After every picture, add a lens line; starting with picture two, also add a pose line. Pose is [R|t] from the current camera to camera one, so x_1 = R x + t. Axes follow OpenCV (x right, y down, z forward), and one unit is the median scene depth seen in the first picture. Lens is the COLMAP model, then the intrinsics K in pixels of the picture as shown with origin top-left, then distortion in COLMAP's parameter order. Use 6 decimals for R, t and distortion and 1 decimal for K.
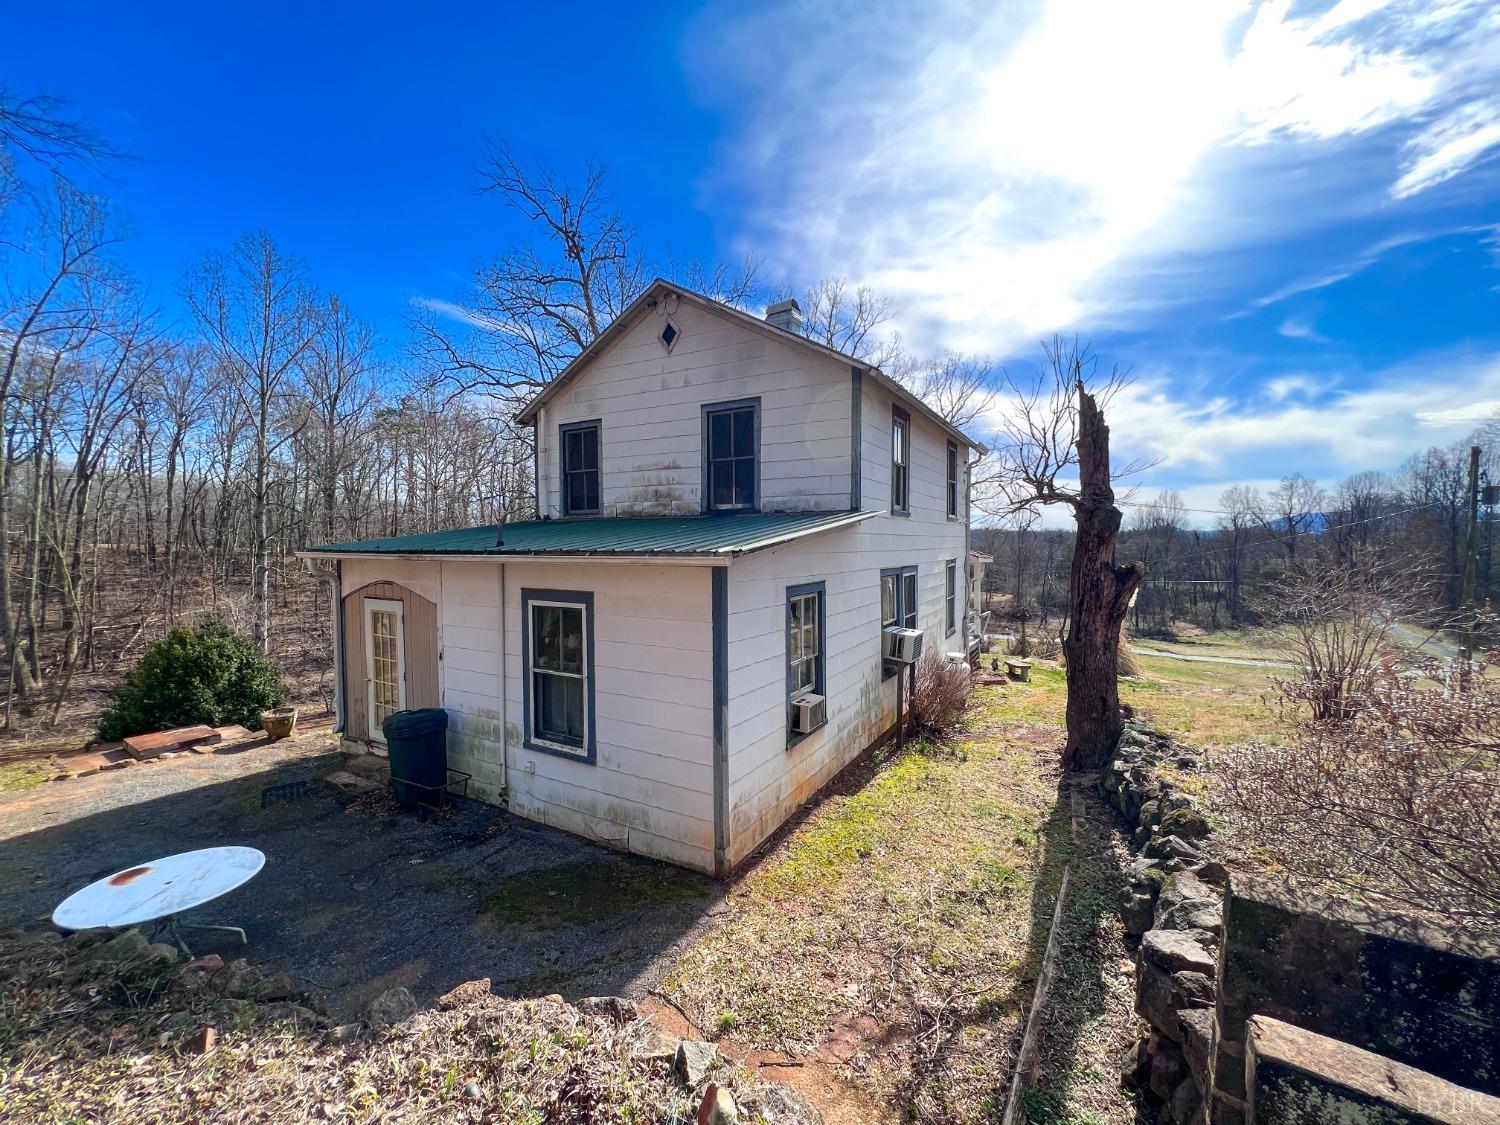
lens RADIAL K [[601.0, 0, 750.0], [0, 601.0, 562.5], [0, 0, 1]] dist [-0.000302, 0.000021]
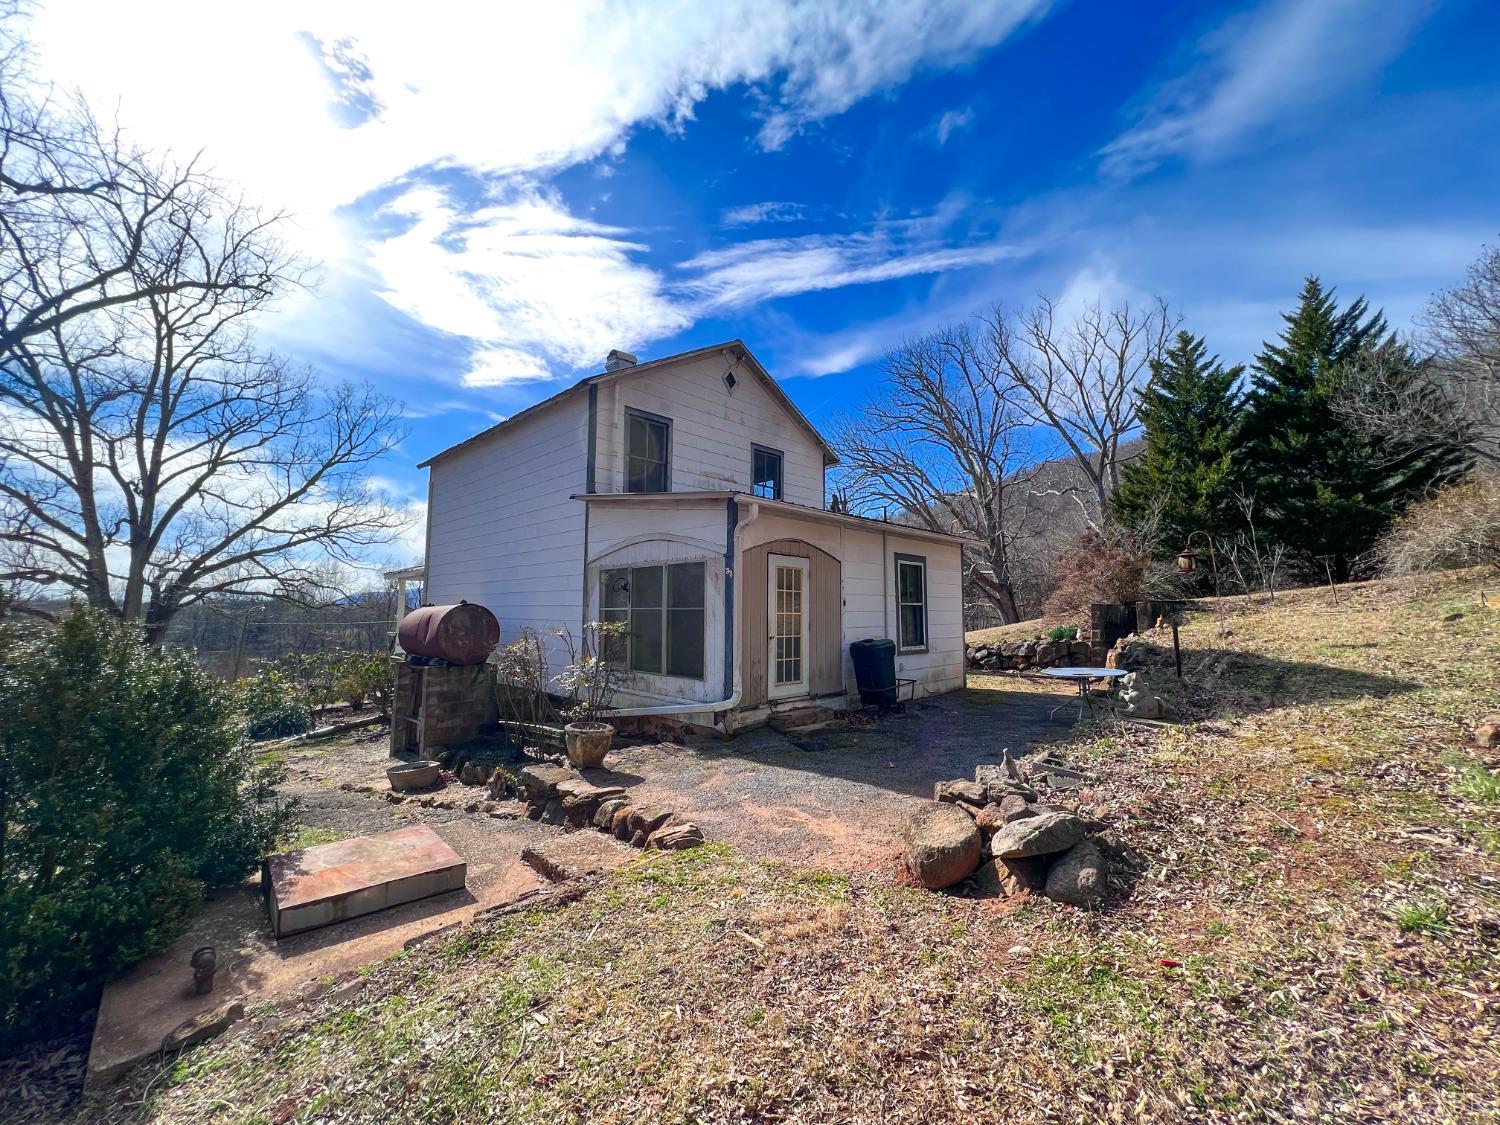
lens RADIAL K [[601.0, 0, 750.0], [0, 601.0, 562.5], [0, 0, 1]] dist [-0.000302, 0.000021]
pose [[0.252265, 0.086242, 0.963807, -1.417799], [0.035413, 0.994530, -0.098260, 0.149778], [-0.967010, 0.058919, 0.247831, 0.697384]]
